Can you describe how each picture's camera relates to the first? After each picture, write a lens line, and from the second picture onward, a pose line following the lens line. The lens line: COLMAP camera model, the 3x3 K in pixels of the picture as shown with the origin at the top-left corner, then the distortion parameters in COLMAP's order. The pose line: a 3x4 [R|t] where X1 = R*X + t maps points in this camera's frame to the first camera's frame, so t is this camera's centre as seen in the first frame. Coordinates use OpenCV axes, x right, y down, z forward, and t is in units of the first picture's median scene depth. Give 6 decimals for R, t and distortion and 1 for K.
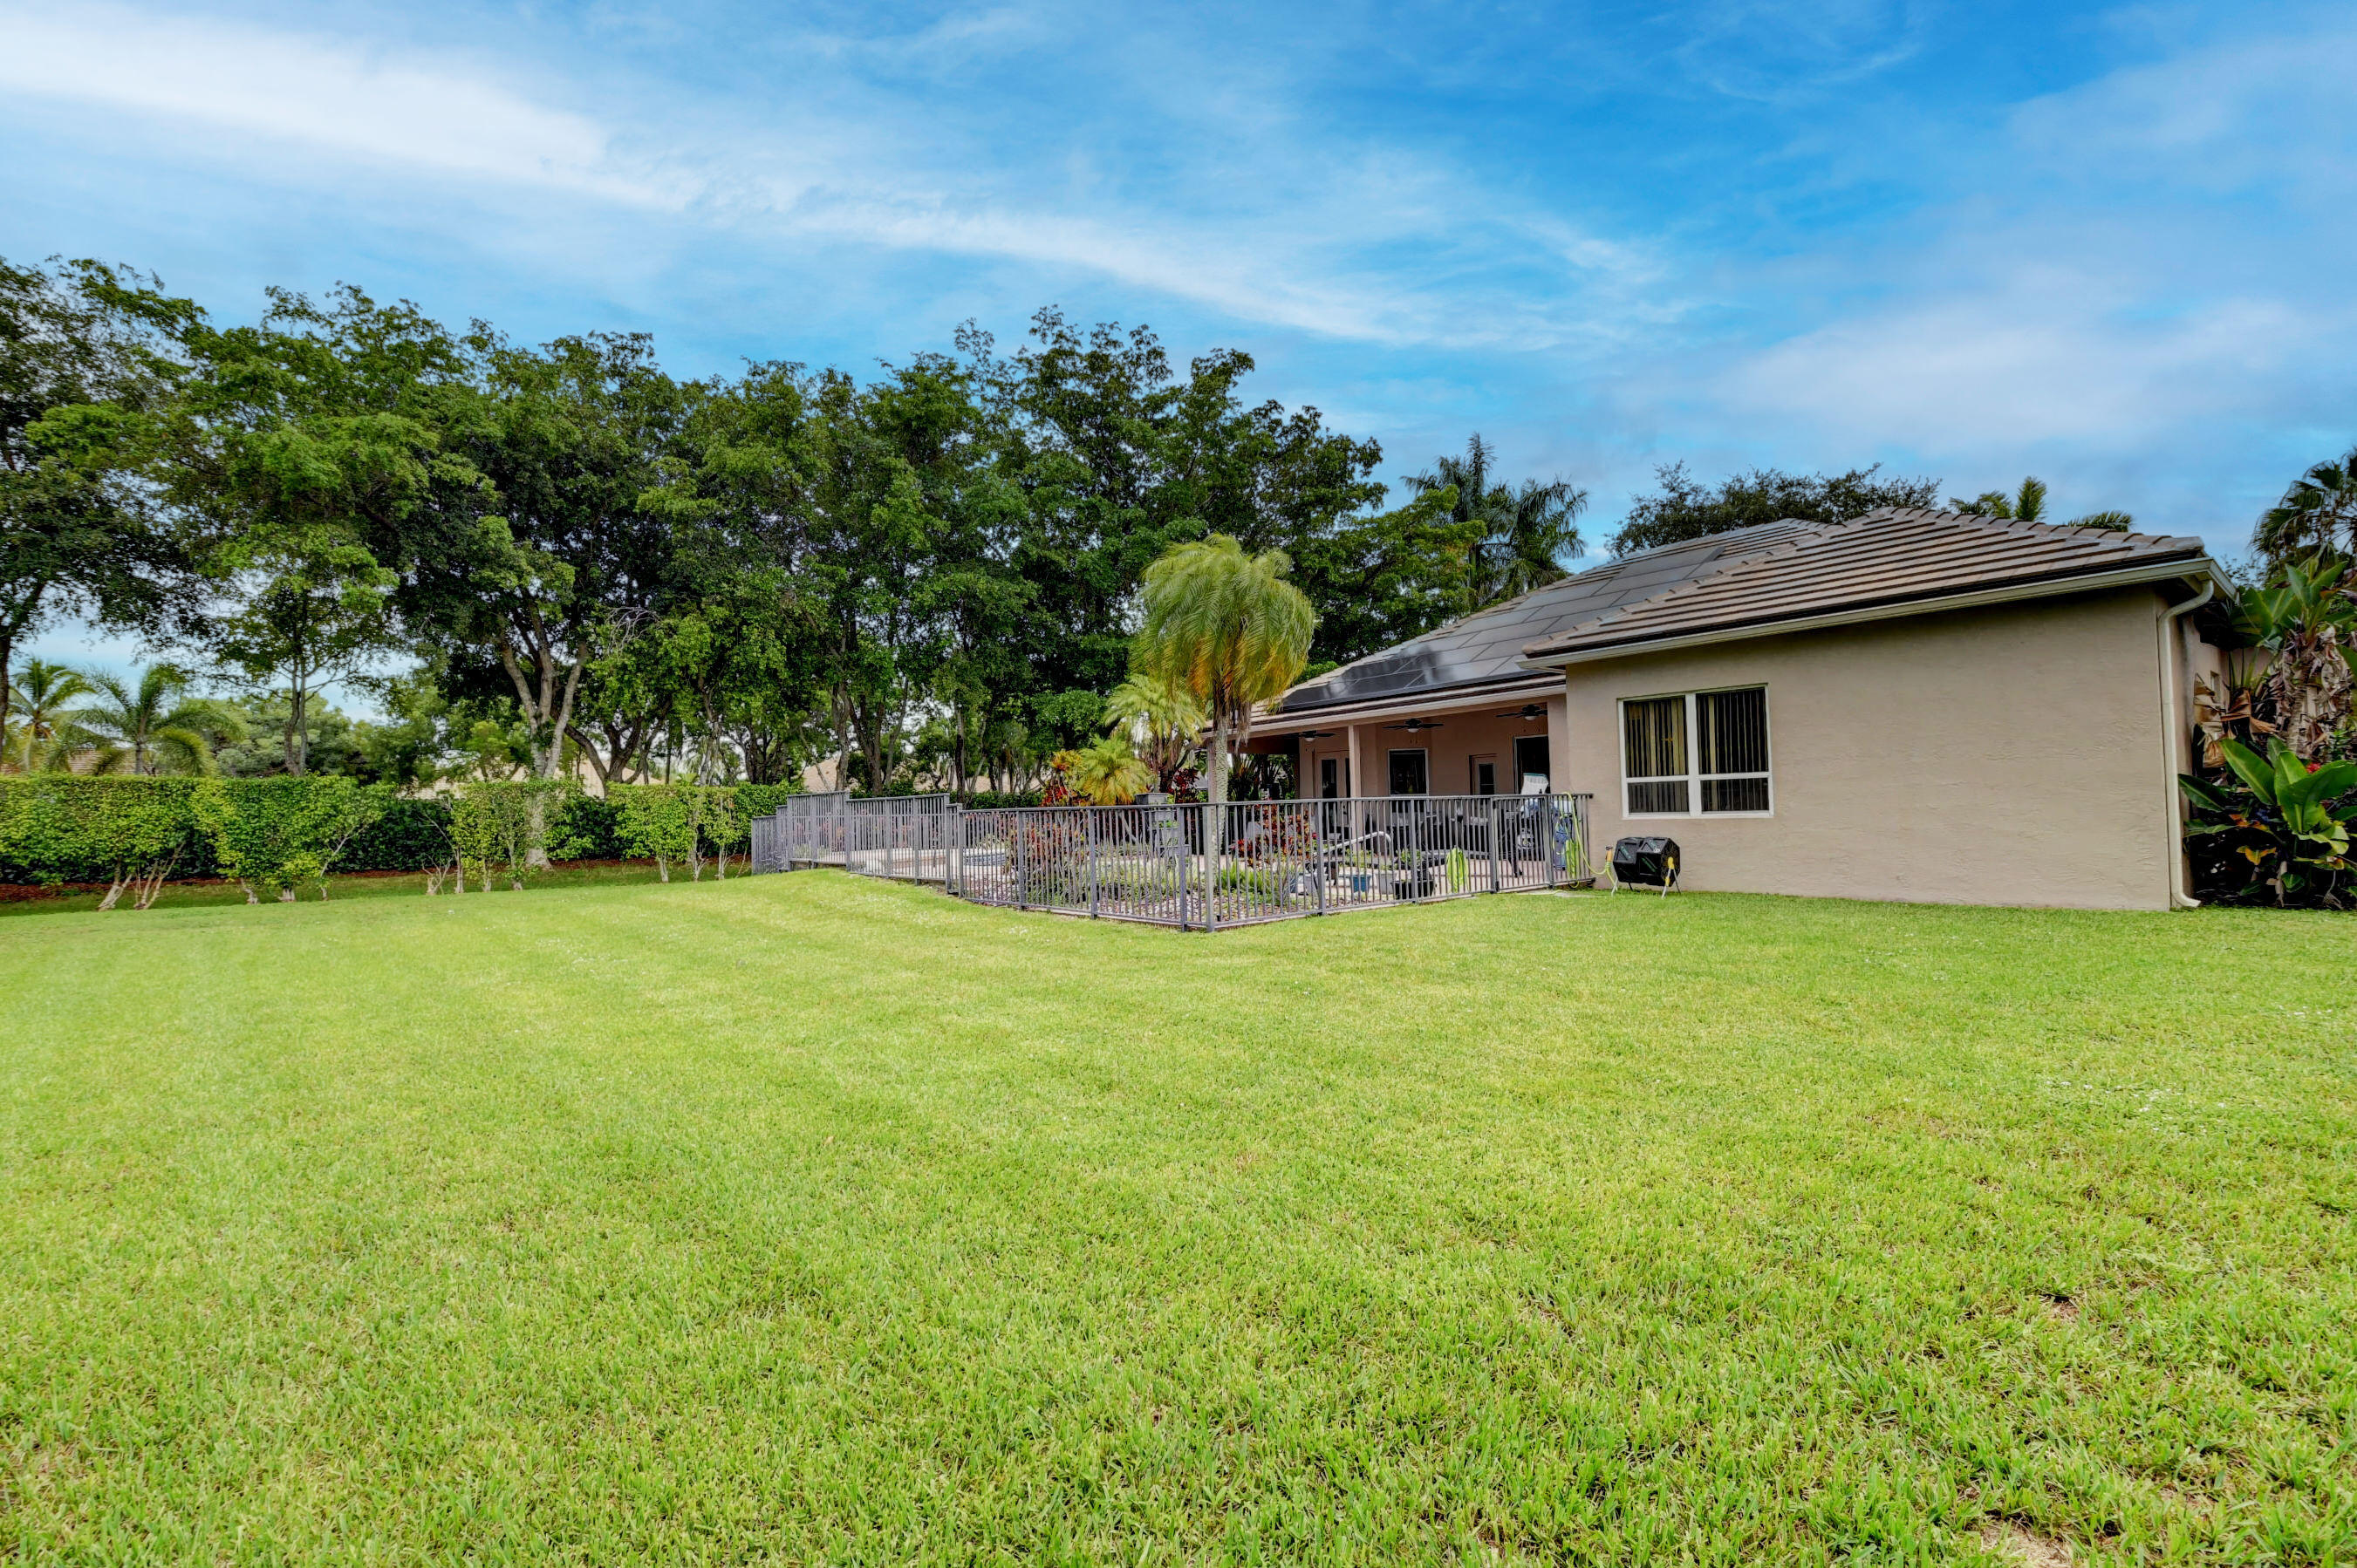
lens RADIAL K [[1075.9, 0, 1178.5], [0, 1075.9, 784.0], [0, 0, 1]] dist [0.019778, -0.026978]
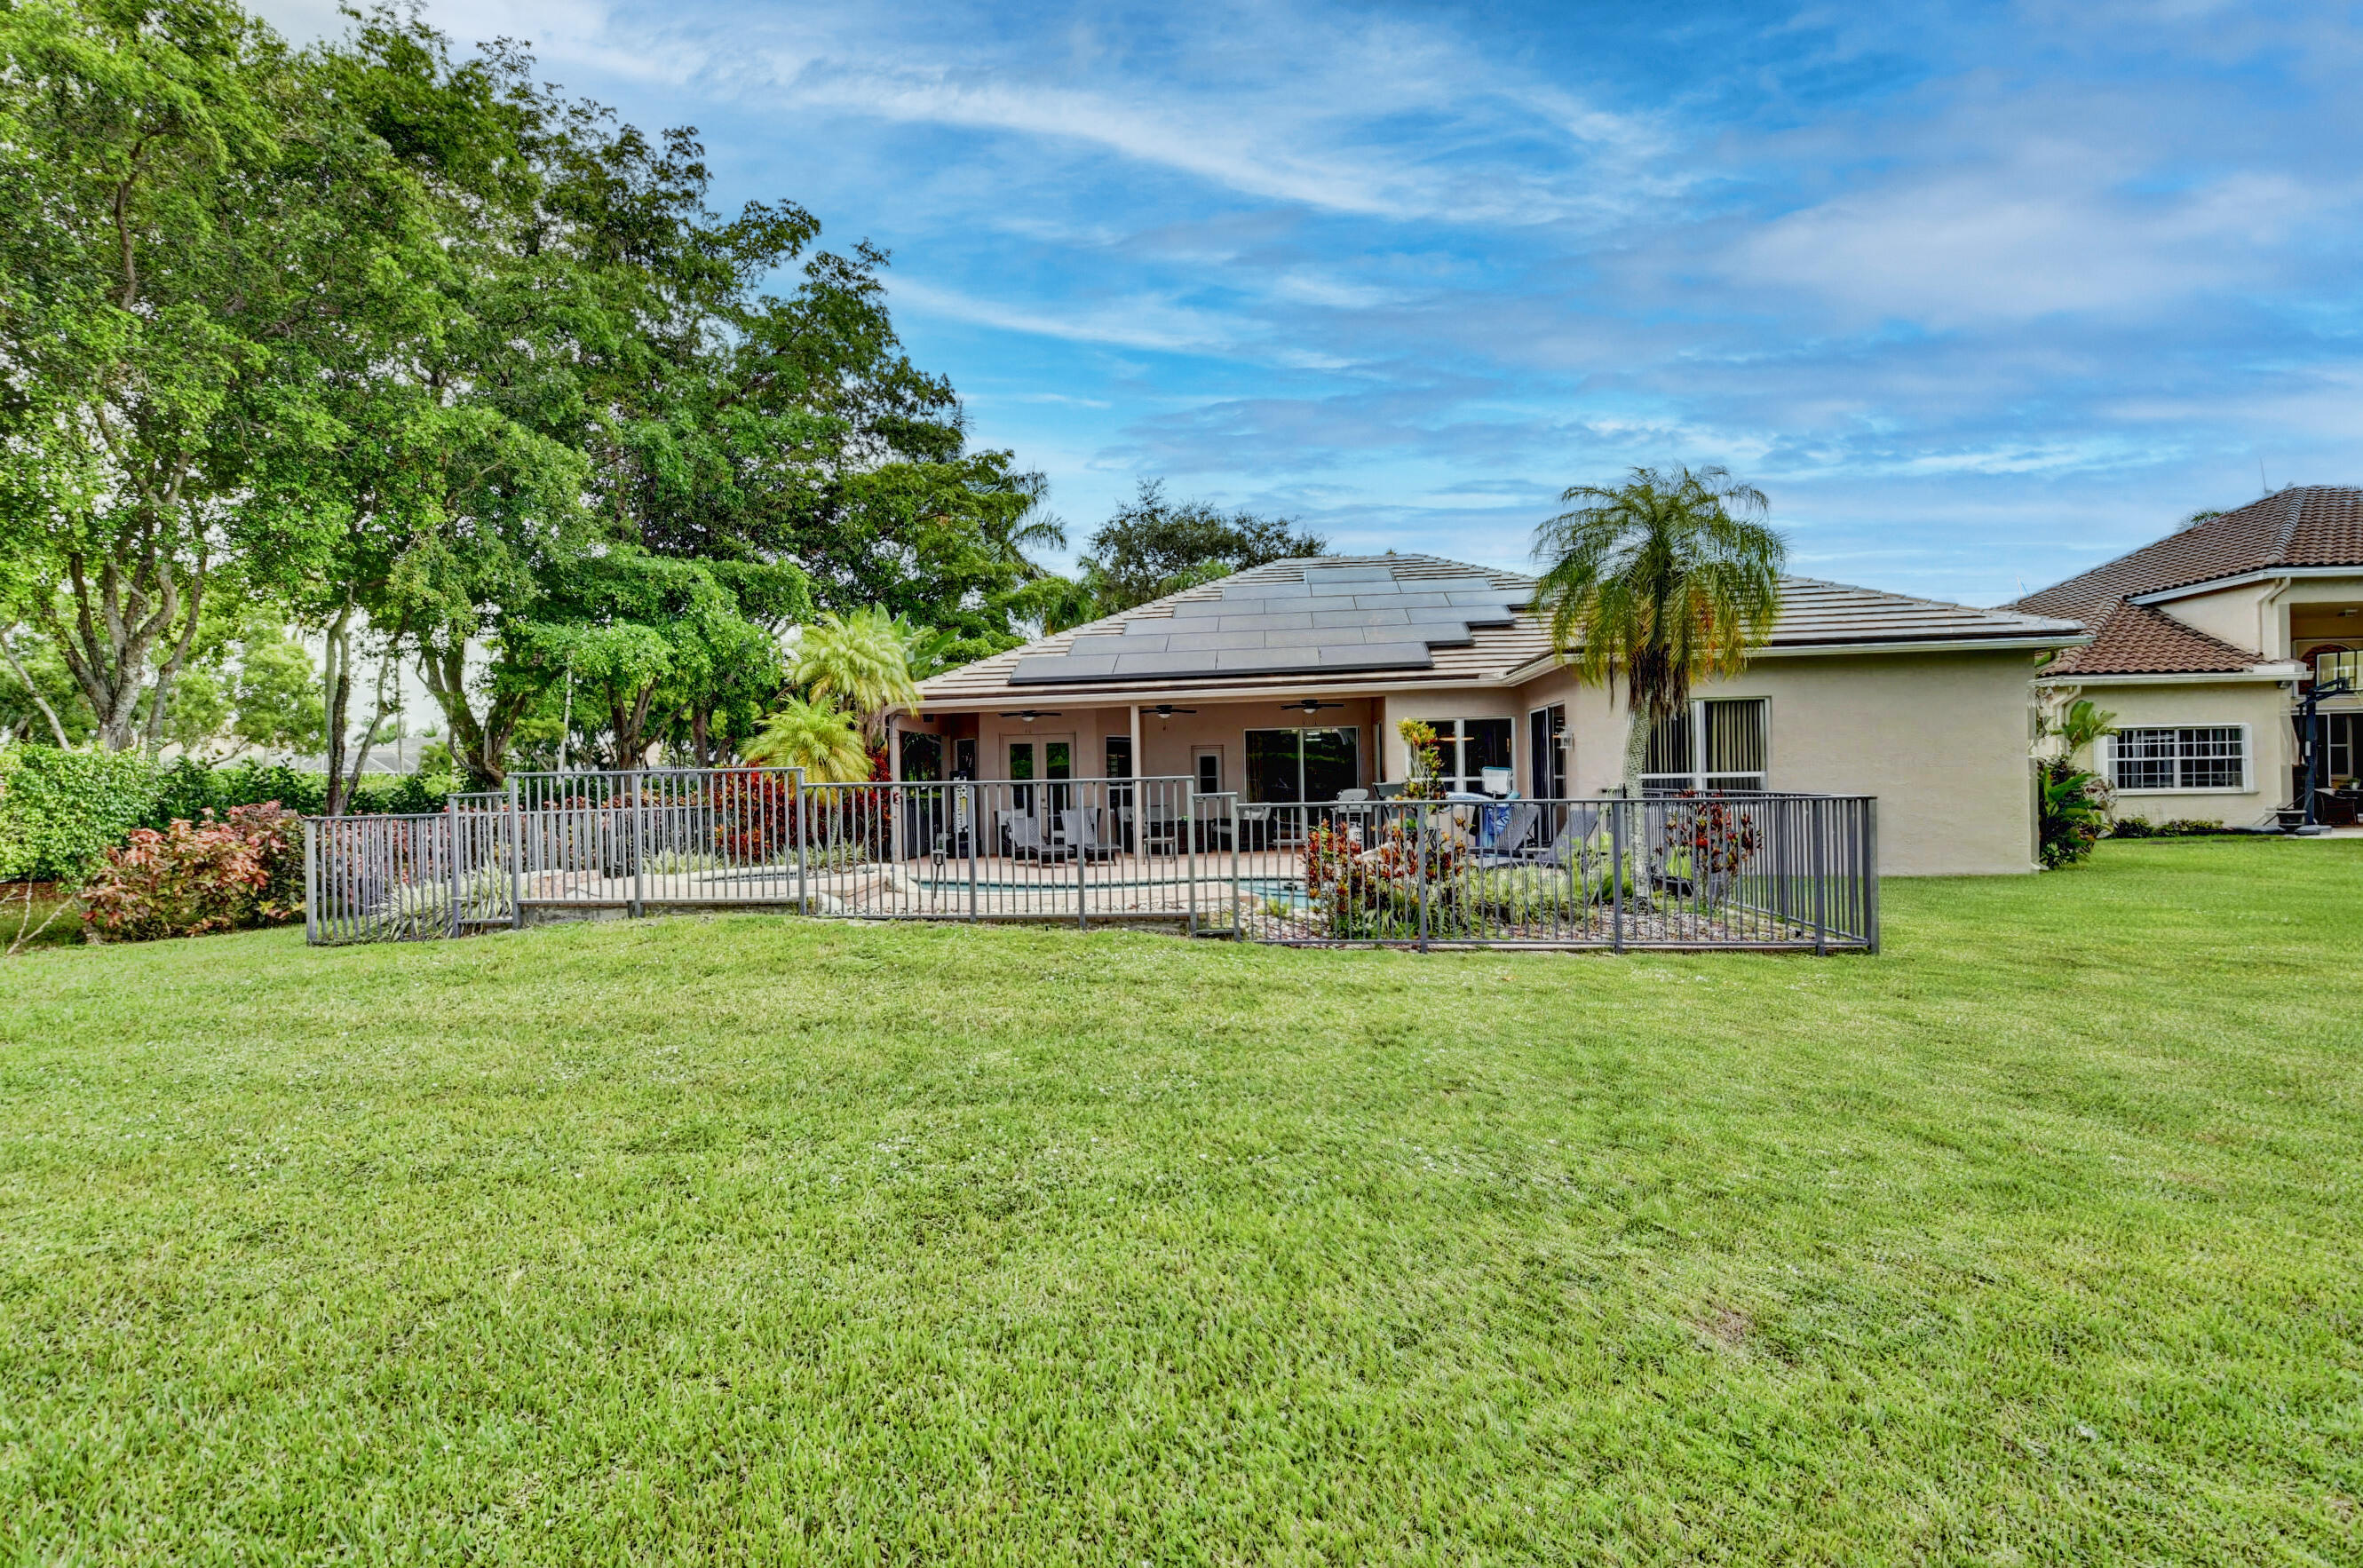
lens RADIAL K [[1078.8, 0, 1181.5], [0, 1078.8, 784.0], [0, 0, 1]] dist [0.019778, -0.026978]
pose [[0.711704, 0.016713, 0.702280, -0.455026], [-0.018758, 0.999813, -0.004783, 0.012310], [-0.702229, -0.009769, 0.711885, 0.385700]]
